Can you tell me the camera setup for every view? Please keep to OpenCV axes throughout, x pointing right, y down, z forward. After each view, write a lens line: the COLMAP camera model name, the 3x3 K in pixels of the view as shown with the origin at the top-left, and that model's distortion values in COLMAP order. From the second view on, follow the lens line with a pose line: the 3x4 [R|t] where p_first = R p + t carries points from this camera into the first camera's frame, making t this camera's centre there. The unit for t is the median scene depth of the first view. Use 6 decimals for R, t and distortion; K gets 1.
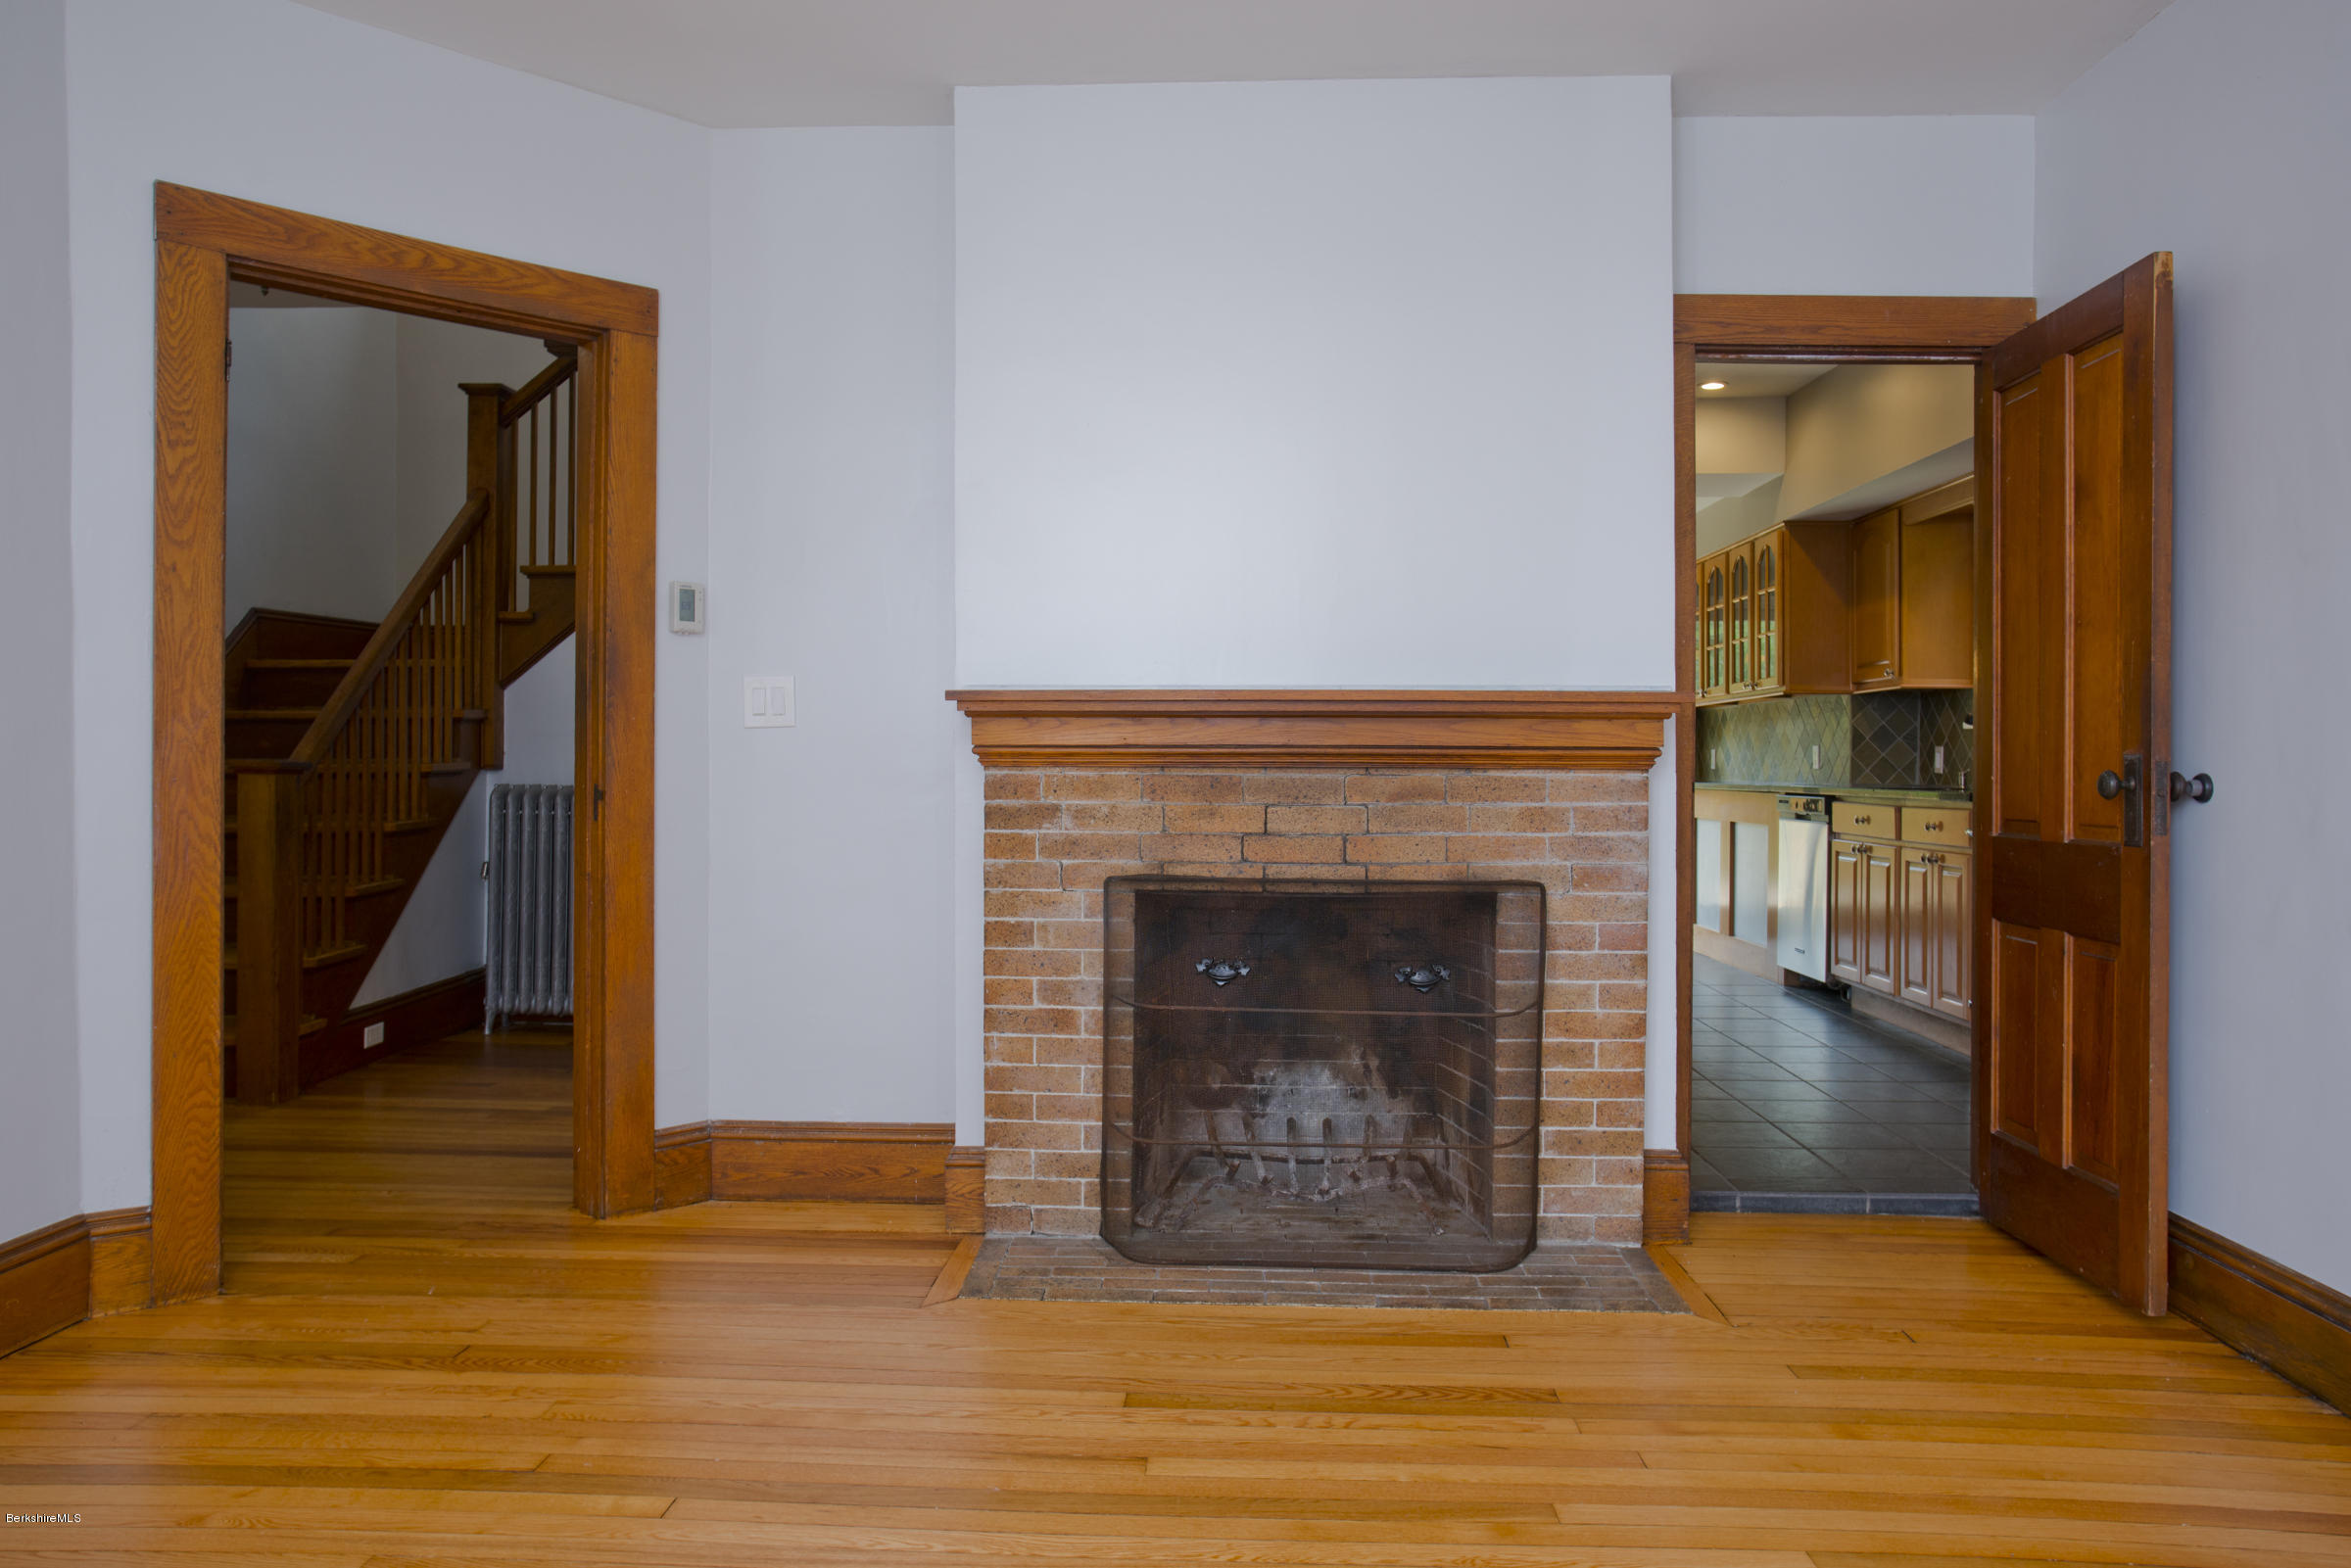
lens RADIAL K [[1556.0, 0, 1175.6], [0, 1556.0, 756.8], [0, 0, 1]] dist [-0.033698, -0.000179]
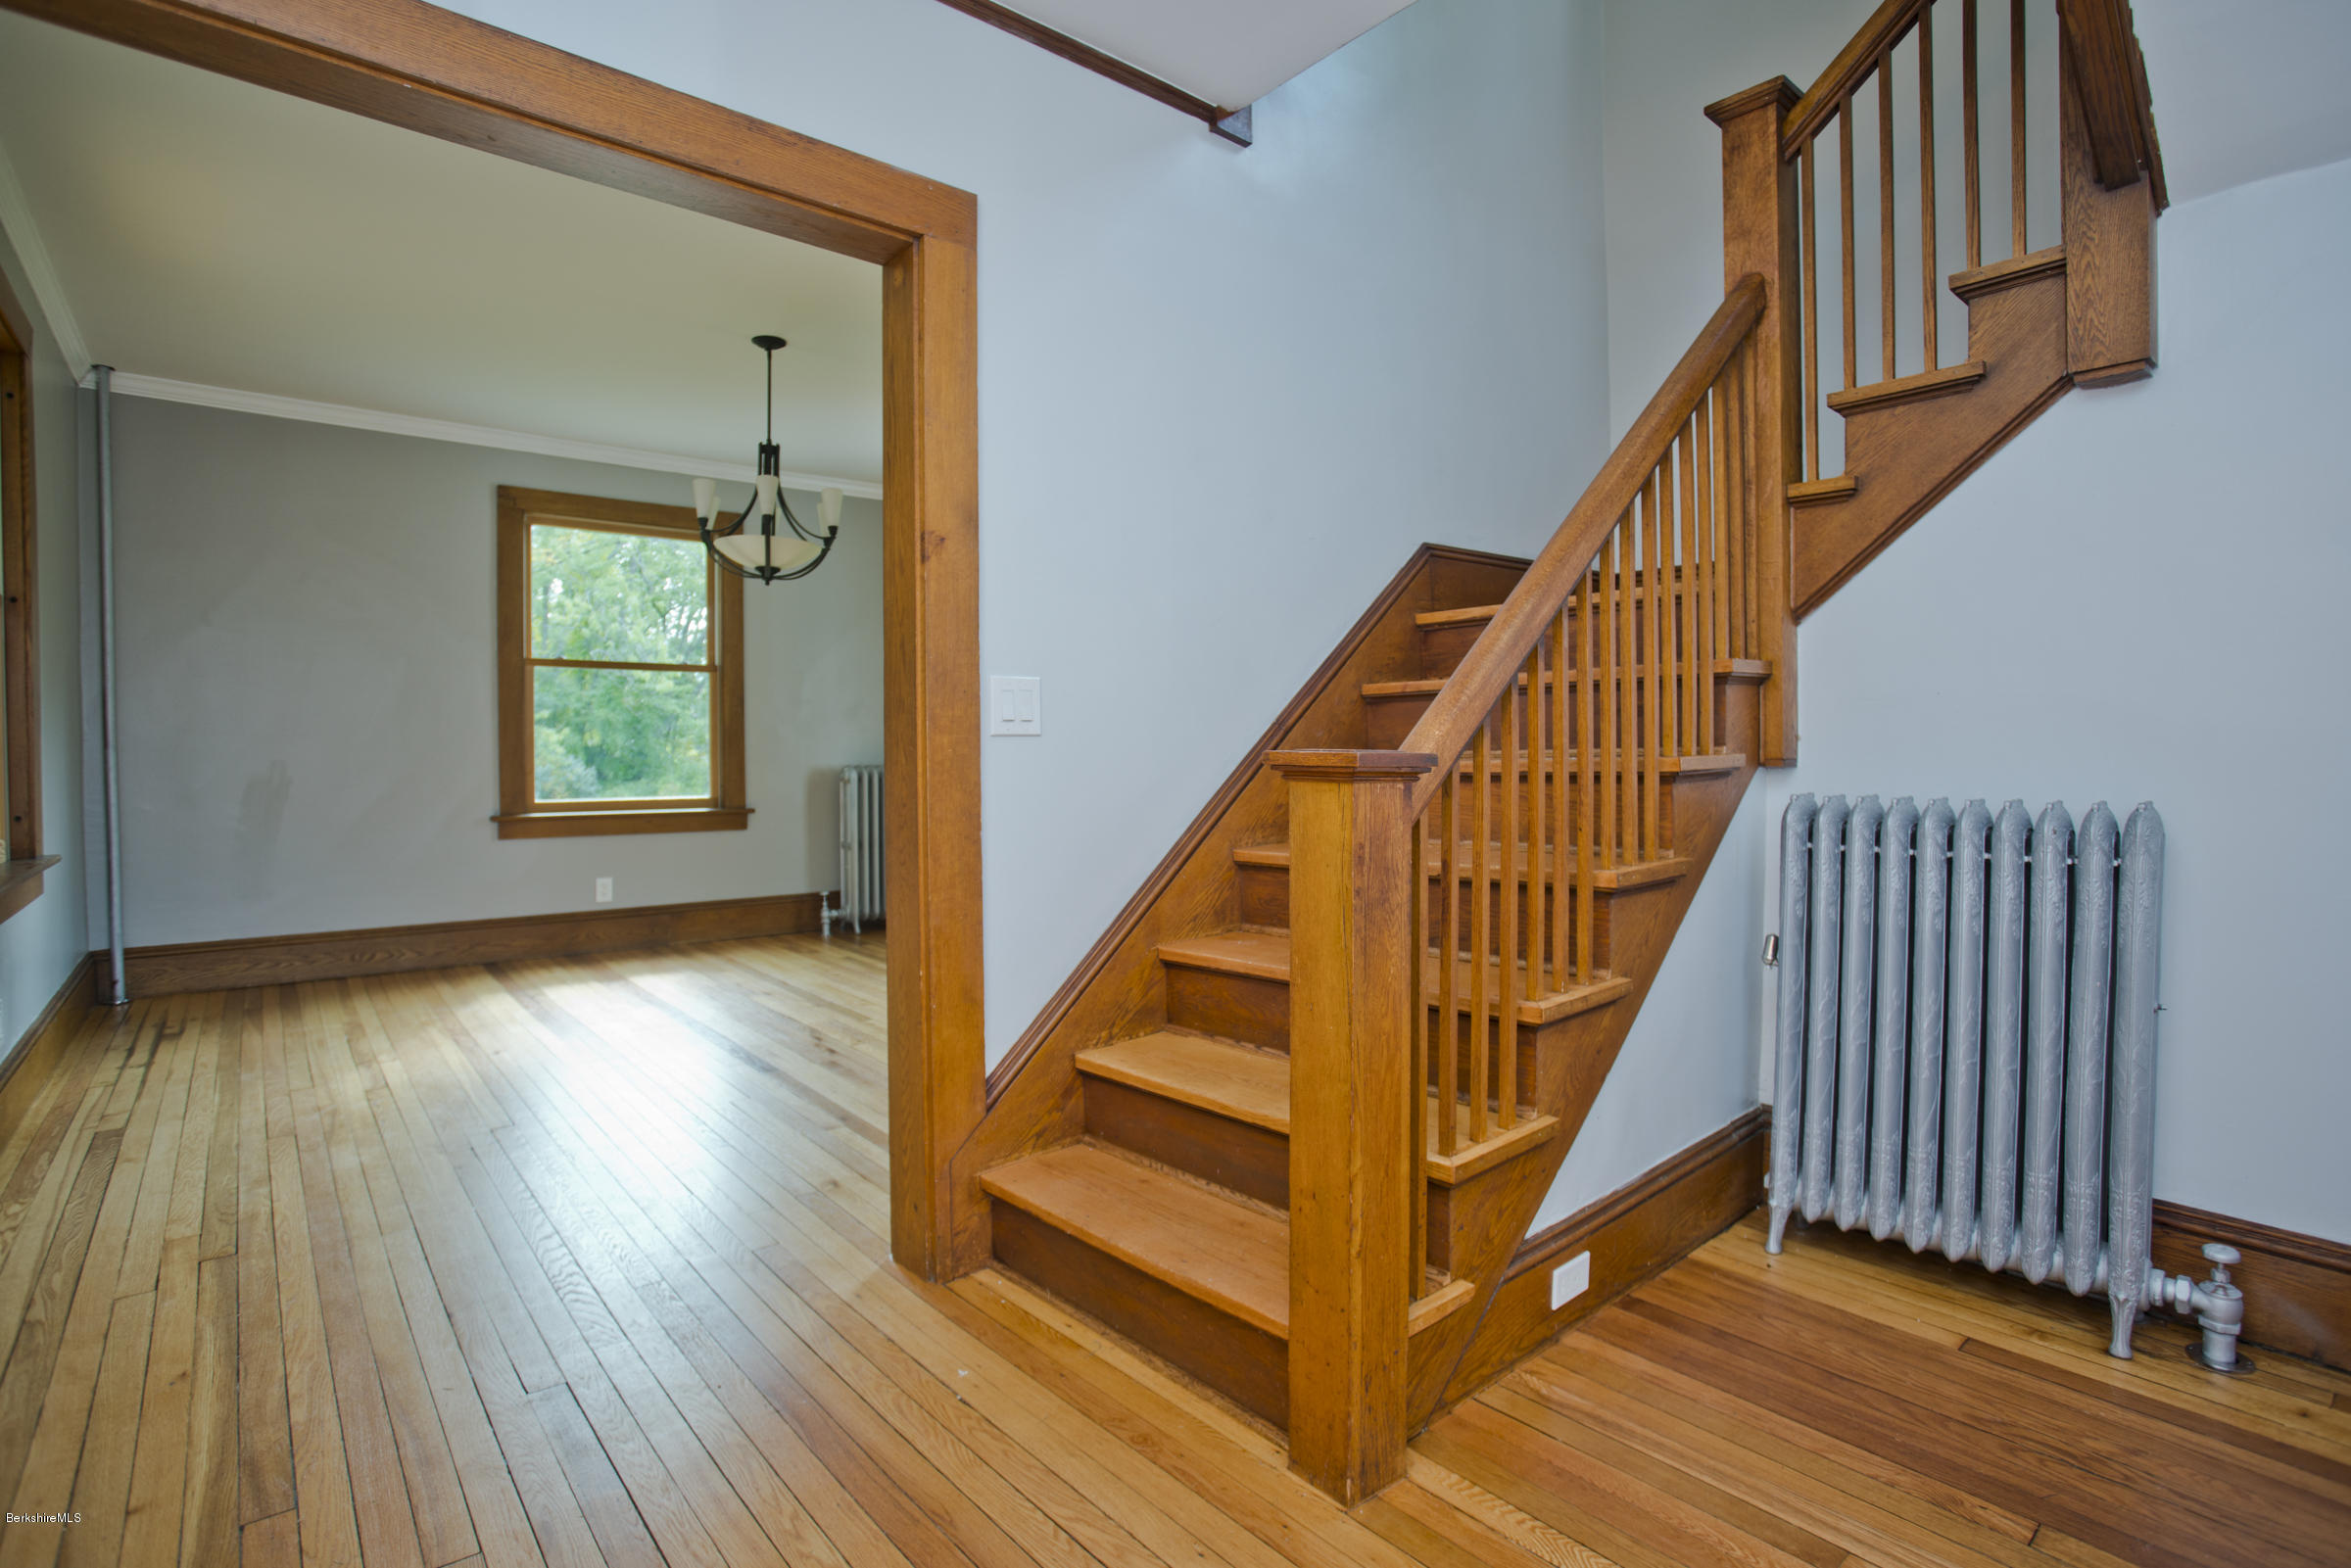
lens RADIAL K [[1164.4, 0, 1173.0], [0, 1164.4, 773.4], [0, 0, 1]] dist [-0.058136, 0.025567]
pose [[0.666998, 0.002456, -0.745055, -0.285296], [0.011917, 0.999831, 0.013964, 0.002344], [0.744964, -0.018193, 0.666856, 0.570703]]
